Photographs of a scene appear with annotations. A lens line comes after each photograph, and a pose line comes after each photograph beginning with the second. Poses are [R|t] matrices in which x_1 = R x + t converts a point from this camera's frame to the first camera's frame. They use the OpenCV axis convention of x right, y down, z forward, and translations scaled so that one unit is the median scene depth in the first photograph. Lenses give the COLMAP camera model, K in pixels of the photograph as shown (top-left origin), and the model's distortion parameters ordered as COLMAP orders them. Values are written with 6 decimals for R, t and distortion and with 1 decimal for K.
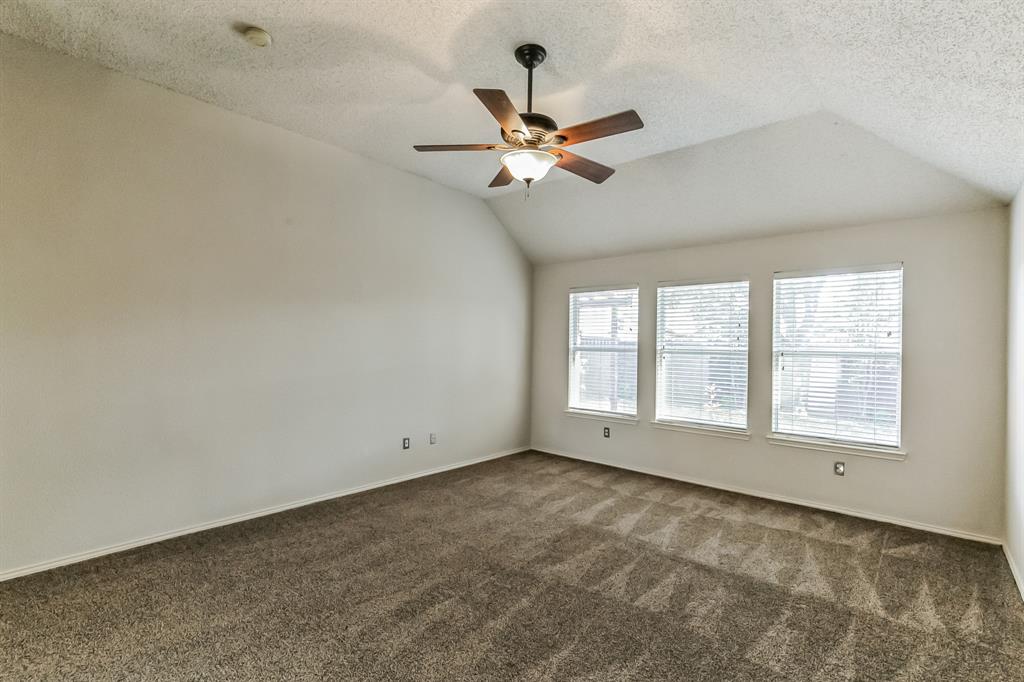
lens RADIAL K [[467.4, 0, 510.0], [0, 467.4, 341.9], [0, 0, 1]] dist [0.000361, -0.000644]
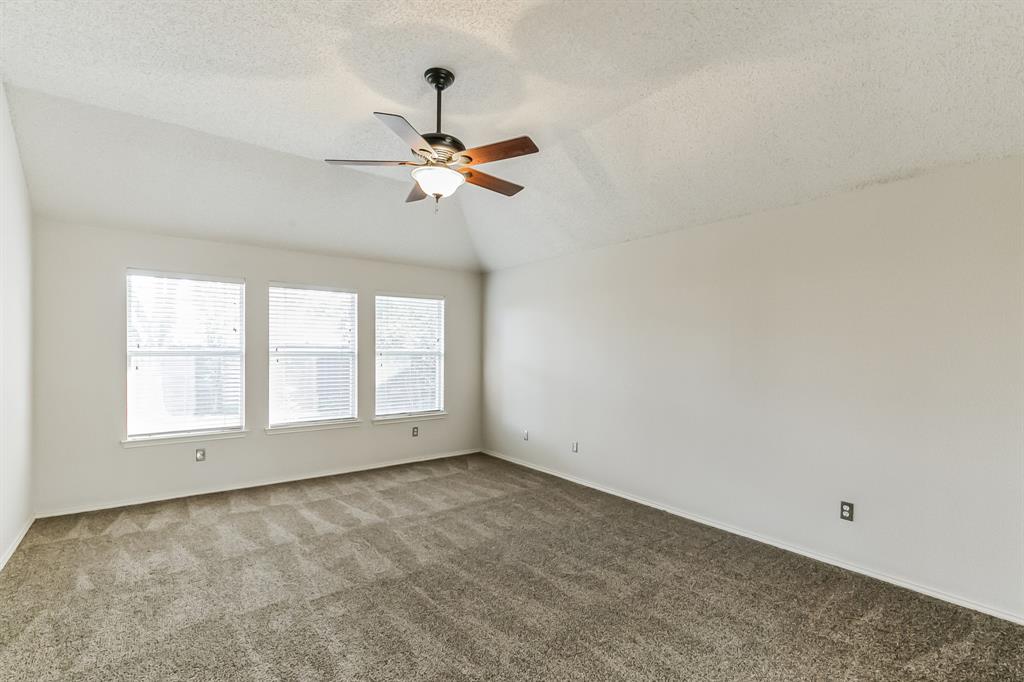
lens RADIAL K [[467.4, 0, 509.7], [0, 467.4, 344.9], [0, 0, 1]] dist [0.000361, -0.000644]
pose [[0.205233, -0.001577, 0.978712, -0.660980], [-0.008809, 0.999955, 0.003459, -0.008553], [-0.978673, -0.009331, 0.205210, 0.413725]]
